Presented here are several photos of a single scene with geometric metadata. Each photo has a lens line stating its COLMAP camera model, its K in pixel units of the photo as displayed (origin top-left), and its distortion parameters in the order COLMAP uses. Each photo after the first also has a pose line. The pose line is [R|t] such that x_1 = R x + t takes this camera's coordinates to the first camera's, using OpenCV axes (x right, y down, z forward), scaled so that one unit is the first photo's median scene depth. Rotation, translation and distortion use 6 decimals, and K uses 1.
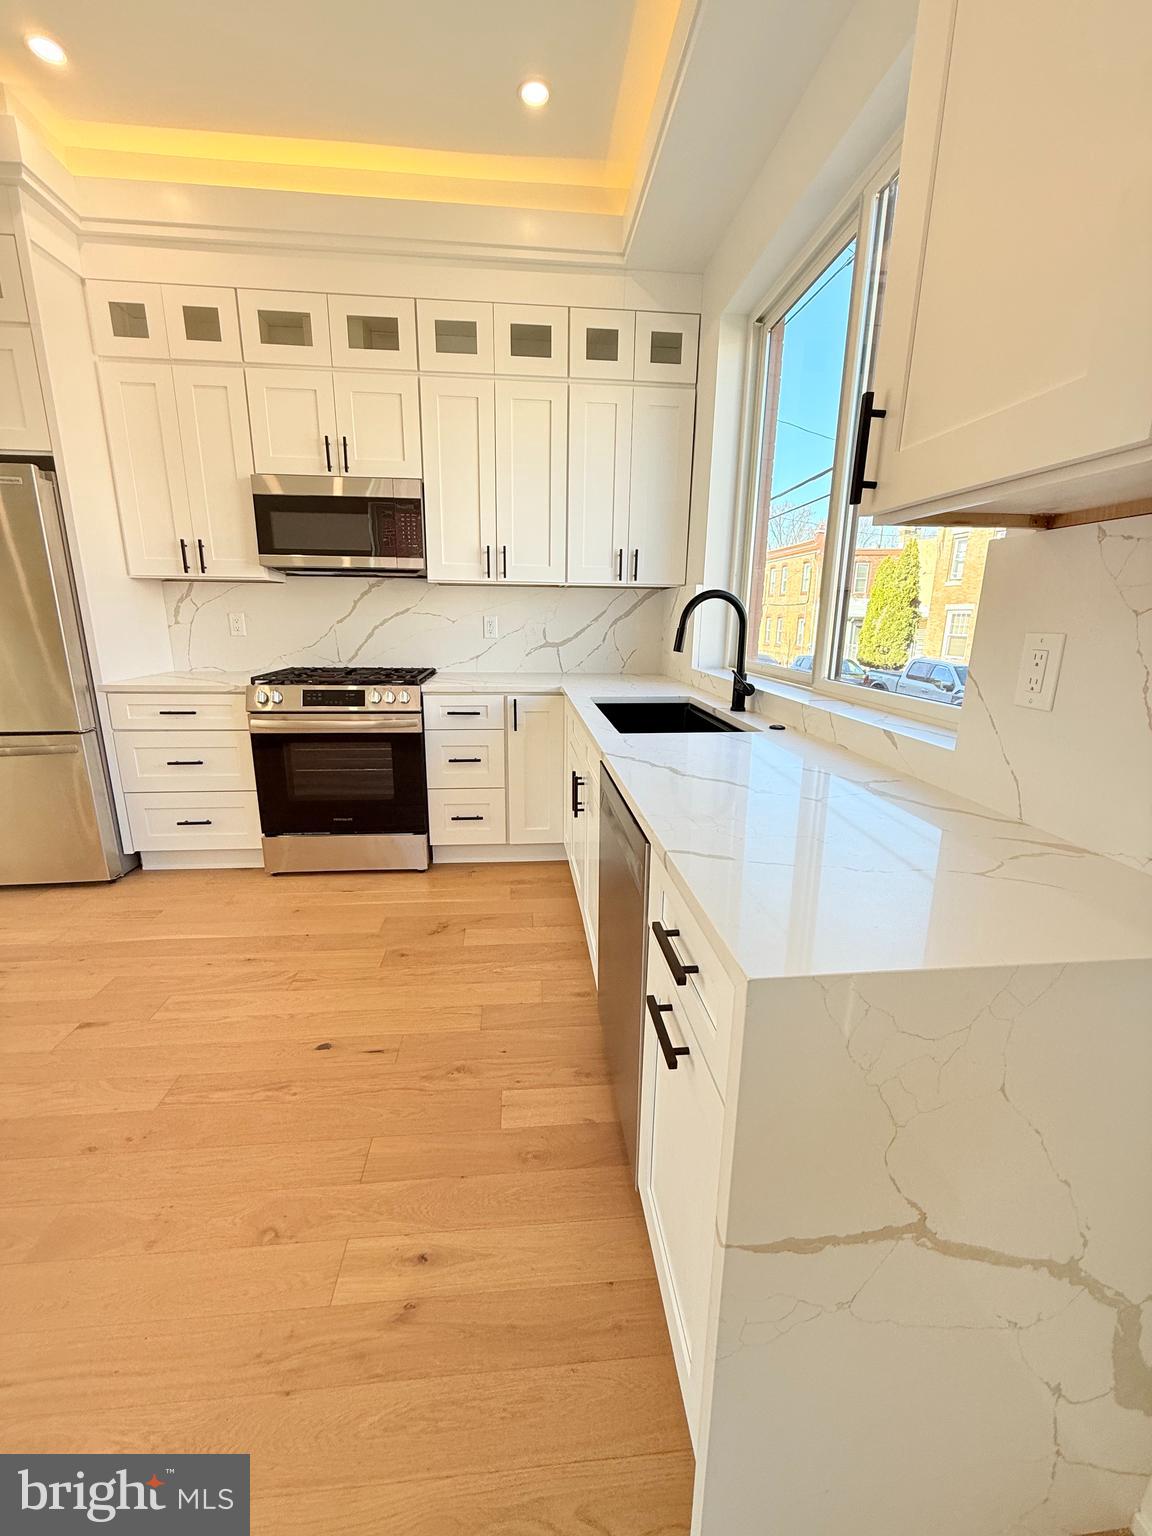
lens RADIAL K [[612.8, 0, 575.3], [0, 612.8, 762.4], [0, 0, 1]] dist [-0.001193, 0.000584]
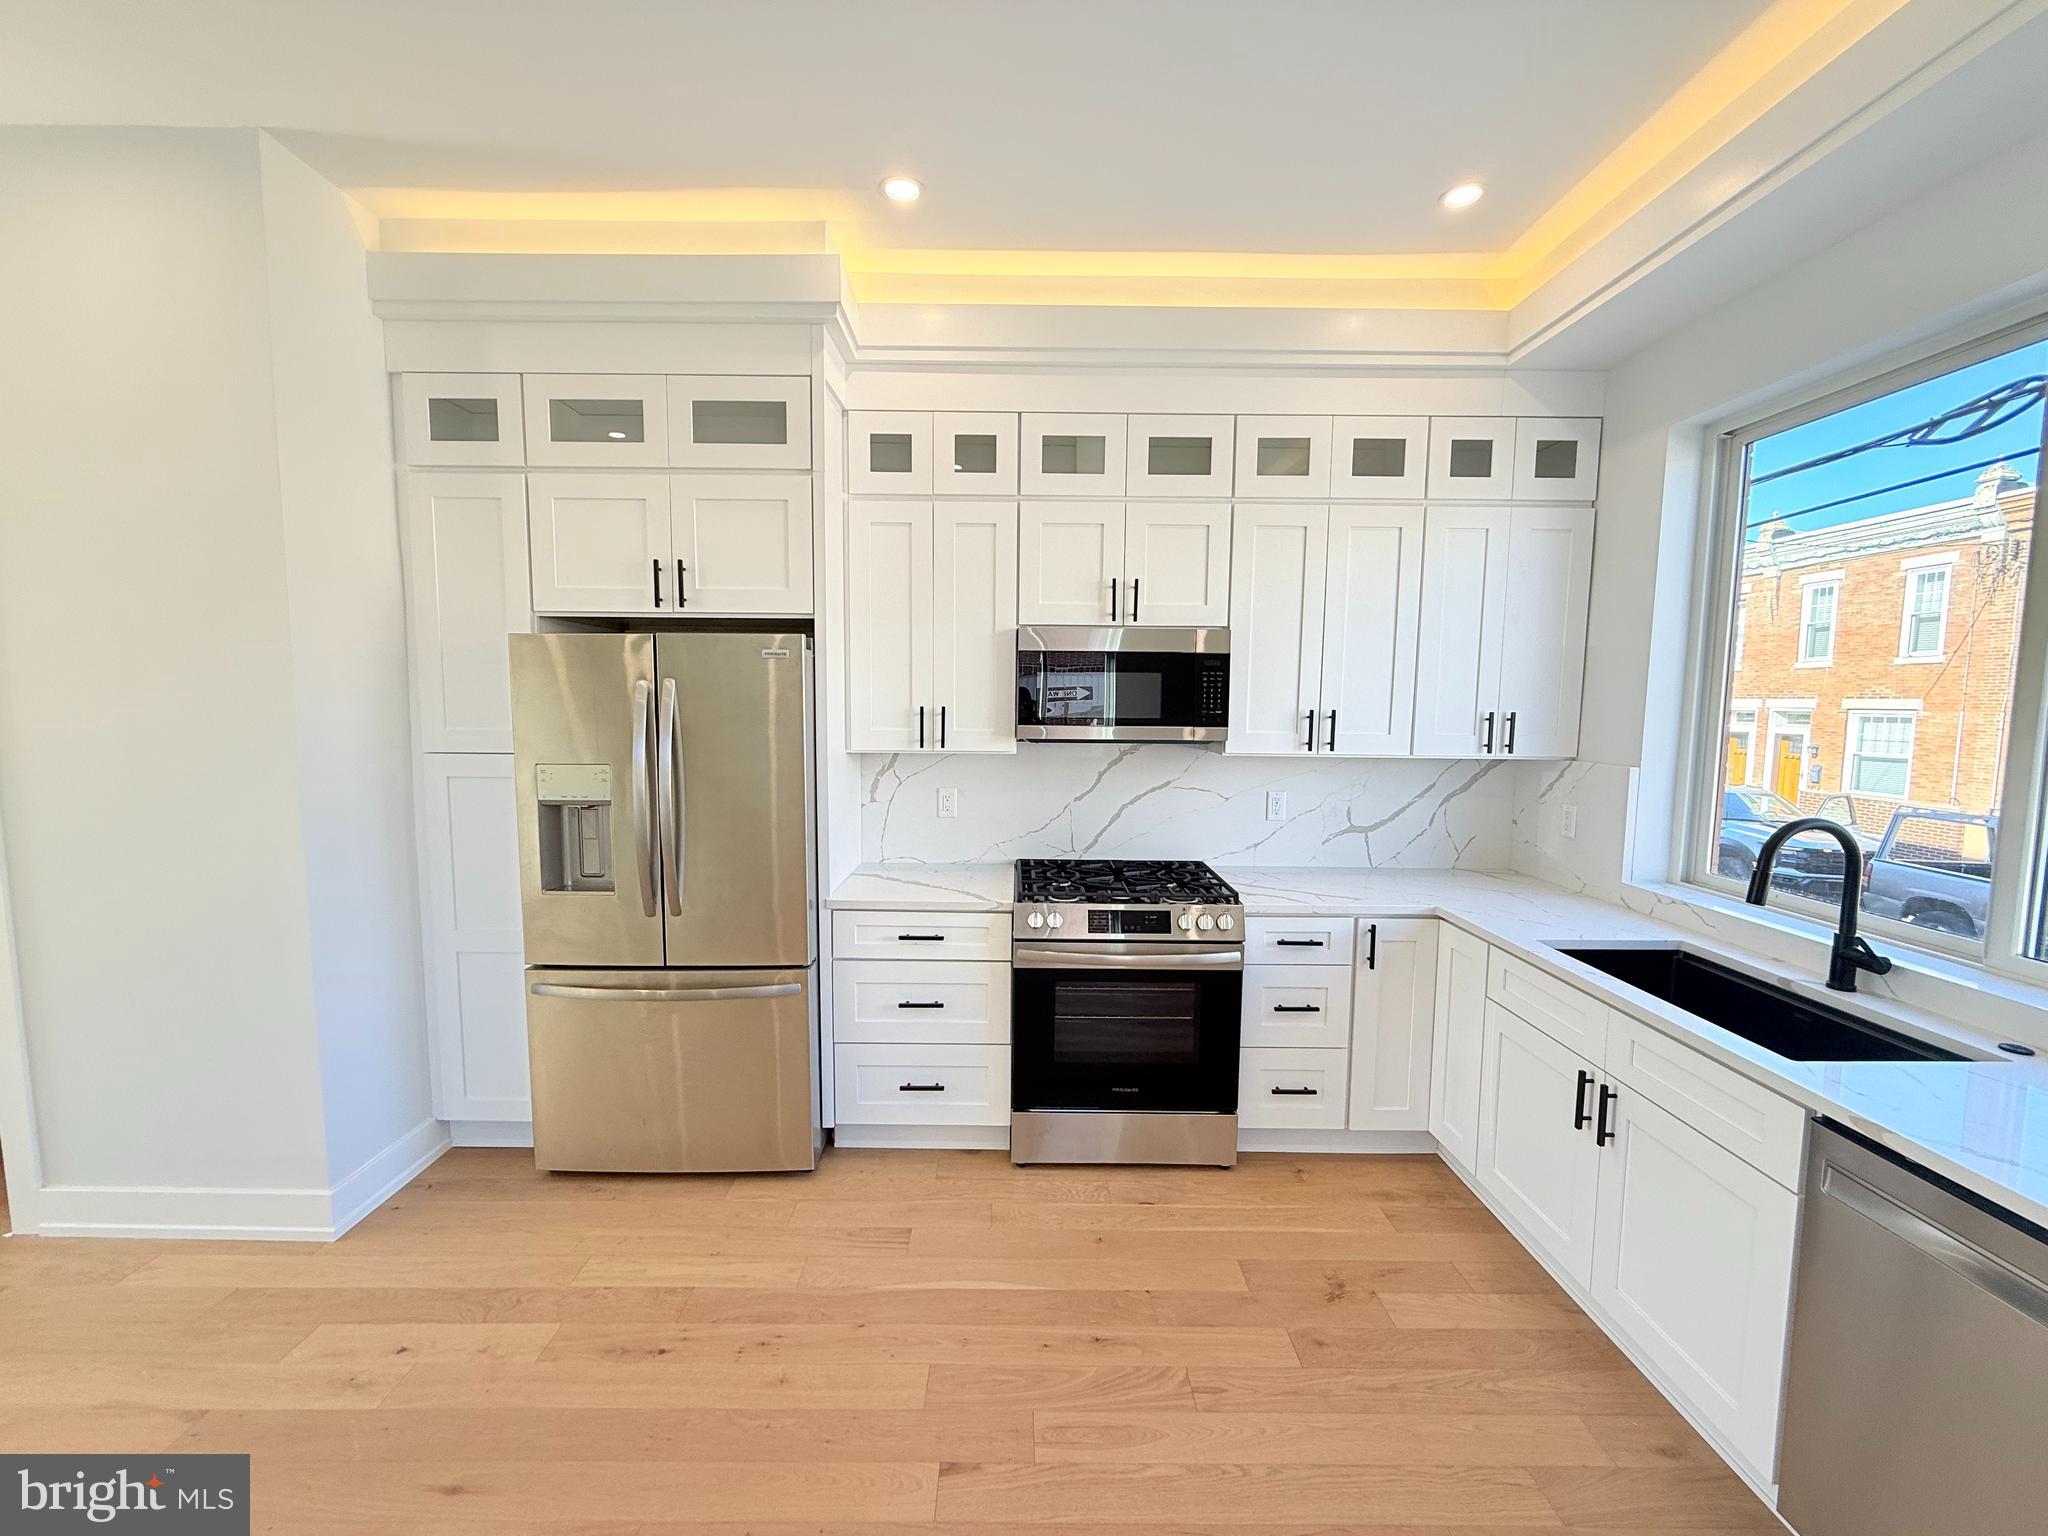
lens RADIAL K [[817.0, 0, 1018.8], [0, 817.0, 770.4], [0, 0, 1]] dist [-0.001193, 0.000584]
pose [[0.996029, 0.005303, -0.088875, -0.436469], [-0.018706, 0.988408, -0.150667, -0.133135], [0.087046, 0.151731, 0.984581, 0.001429]]
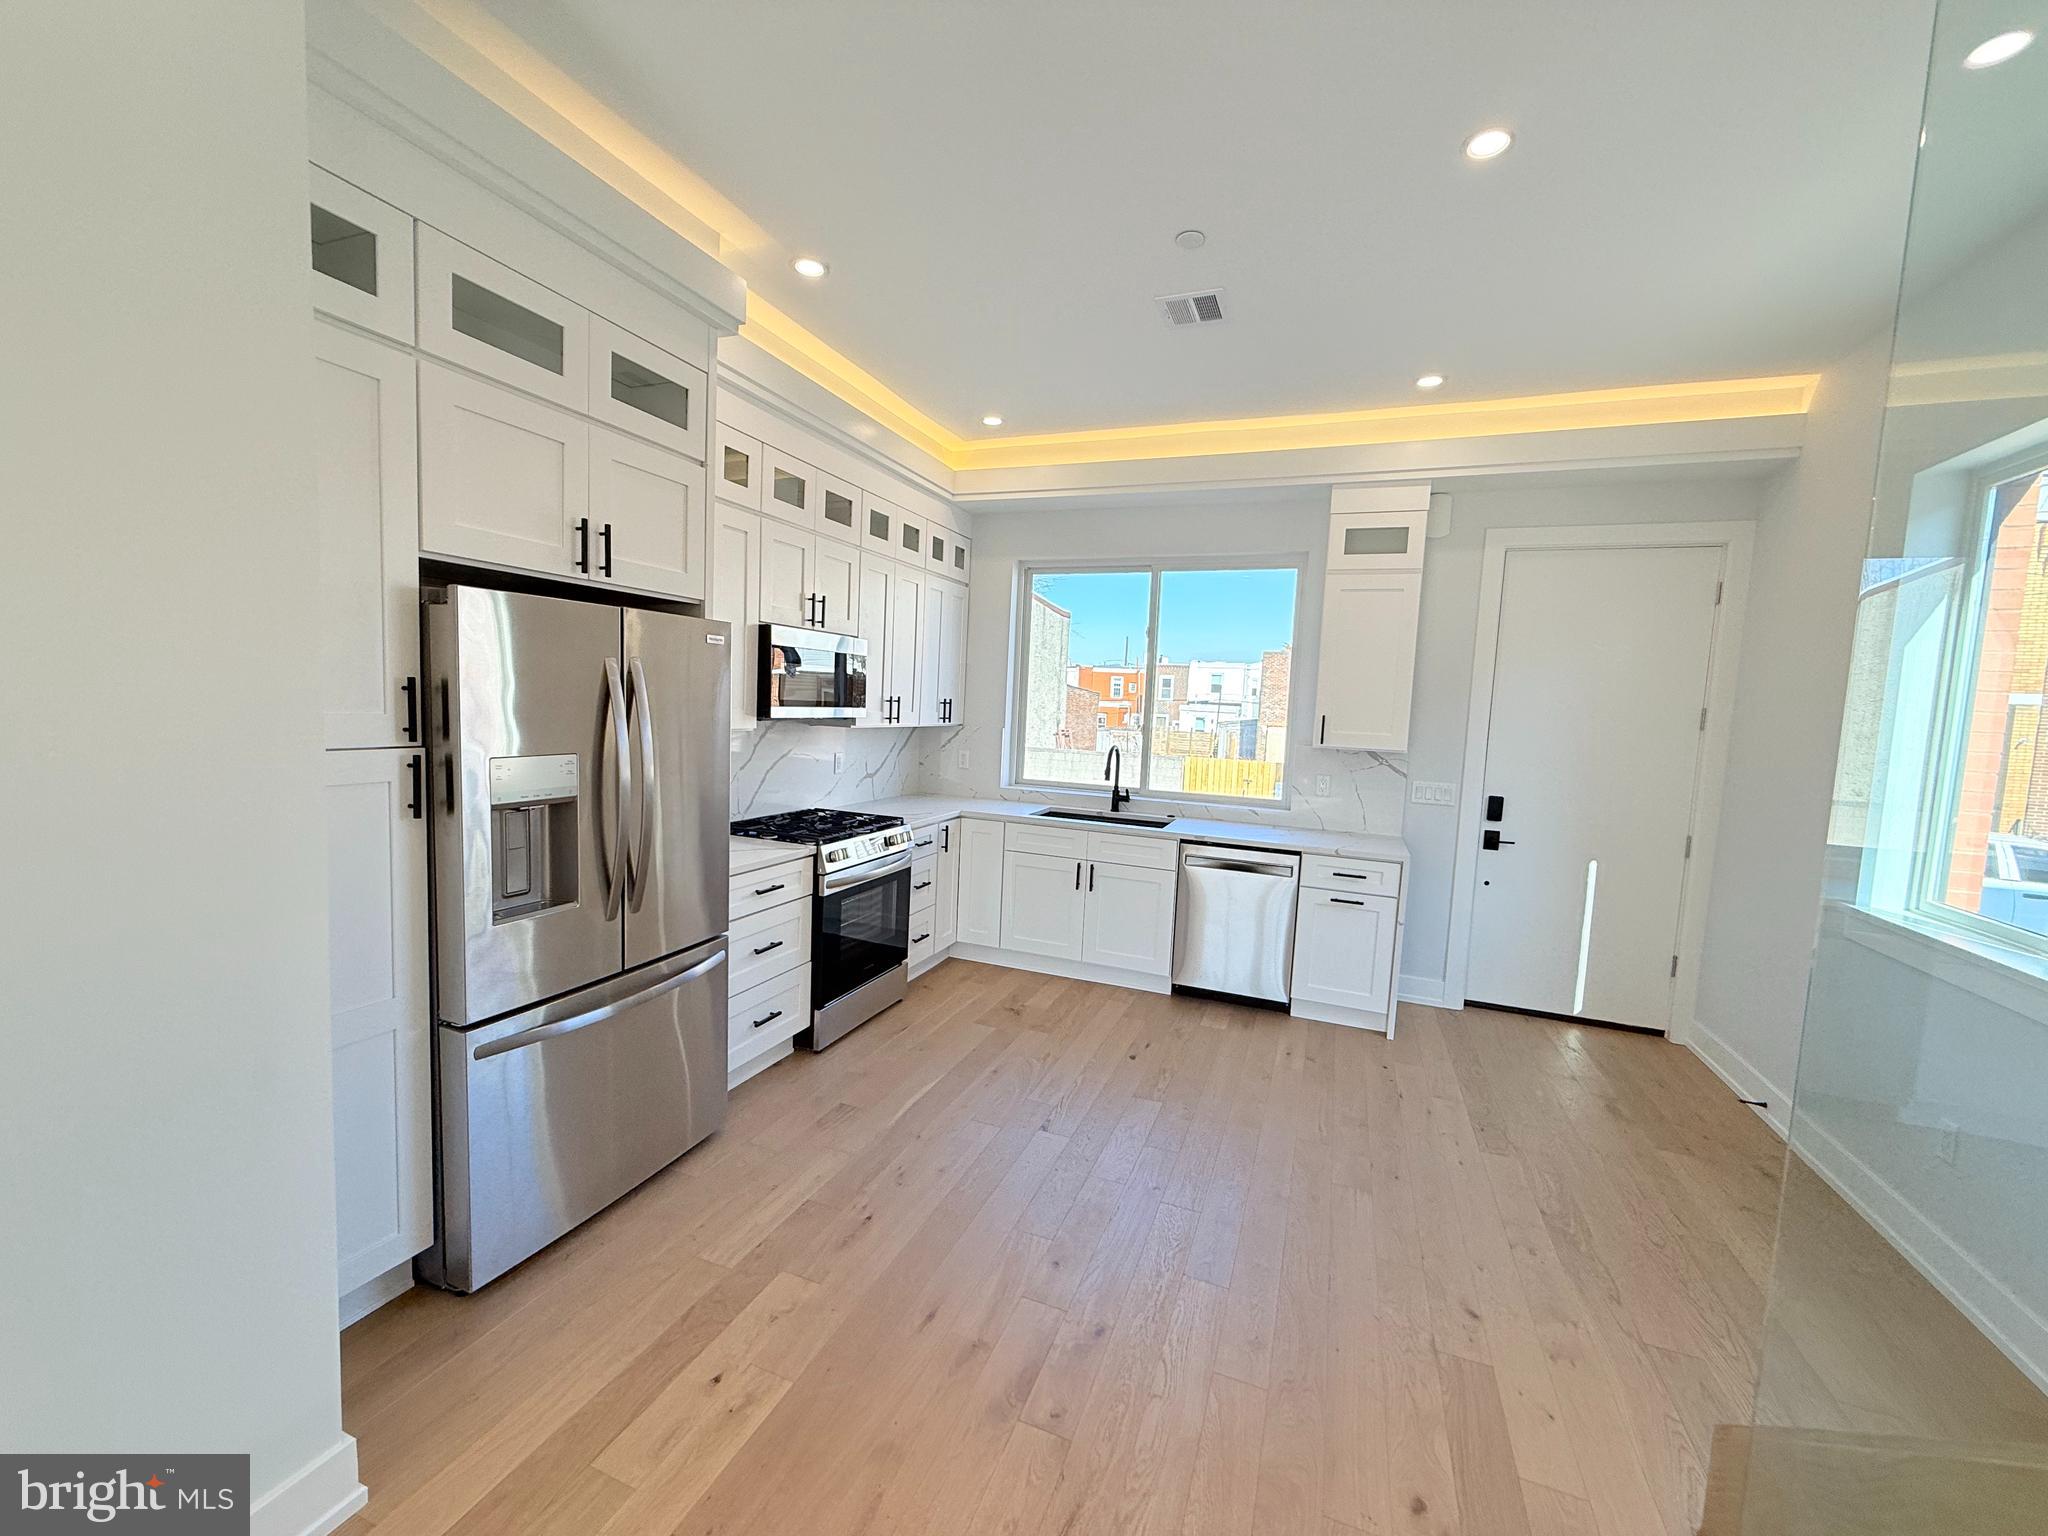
lens RADIAL K [[817.0, 0, 1014.1], [0, 817.0, 771.8], [0, 0, 1]] dist [-0.001193, 0.000584]
pose [[0.456482, -0.069914, 0.886982, -1.485229], [0.174084, 0.984658, -0.011978, -0.169021], [-0.872536, 0.159877, 0.461650, 0.133842]]
